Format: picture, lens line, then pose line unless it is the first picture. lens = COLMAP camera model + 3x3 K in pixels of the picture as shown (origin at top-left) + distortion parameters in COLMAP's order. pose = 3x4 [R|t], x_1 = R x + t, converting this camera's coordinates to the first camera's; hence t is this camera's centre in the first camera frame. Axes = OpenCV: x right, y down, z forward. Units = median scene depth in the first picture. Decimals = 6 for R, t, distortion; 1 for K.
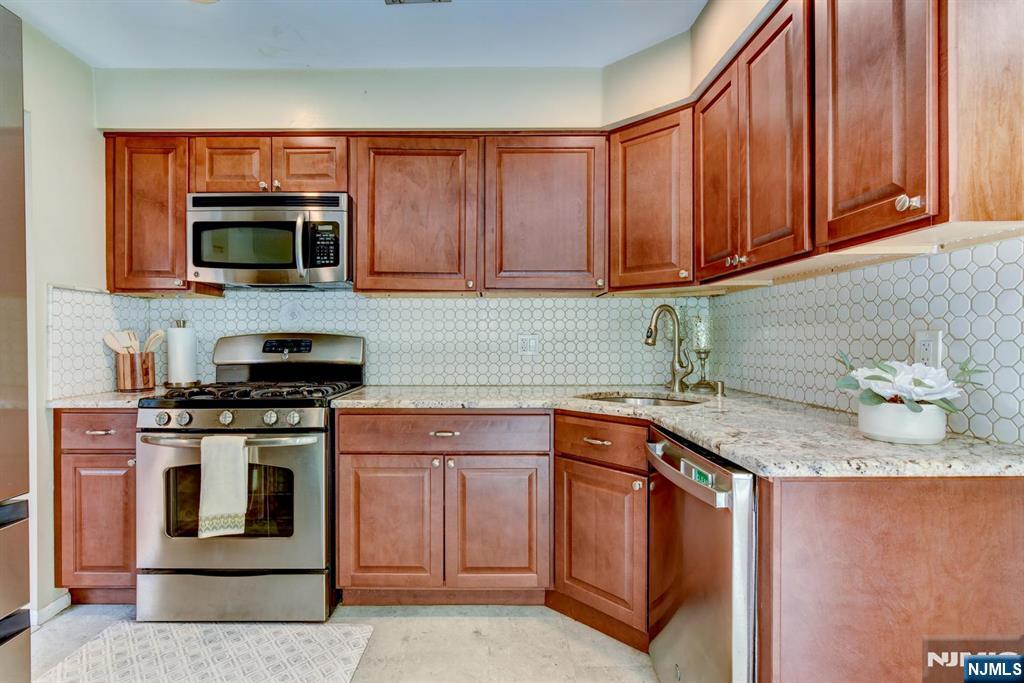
lens RADIAL K [[502.8, 0, 485.7], [0, 502.8, 341.4], [0, 0, 1]] dist [0.002582, -0.000440]
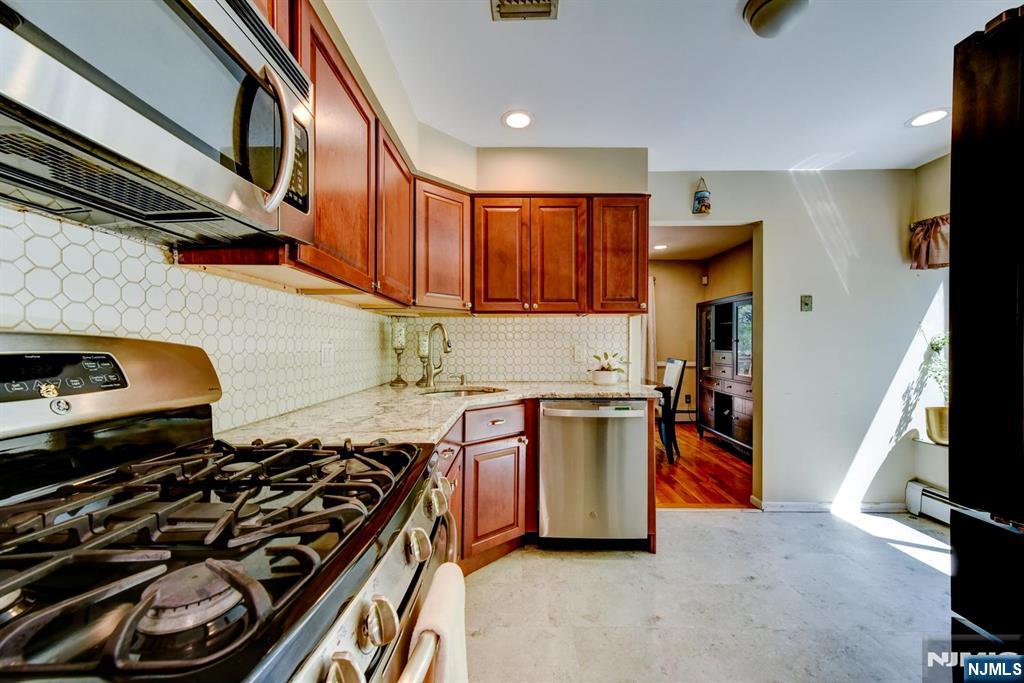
lens RADIAL K [[397.4, 0, 514.7], [0, 397.4, 339.3], [0, 0, 1]] dist [-0.000775, 0.003294]
pose [[-0.004410, 0.020758, 0.999775, -0.755956], [0.003562, 0.999779, -0.020742, -0.005838], [-0.999984, 0.003470, -0.004483, 0.831043]]
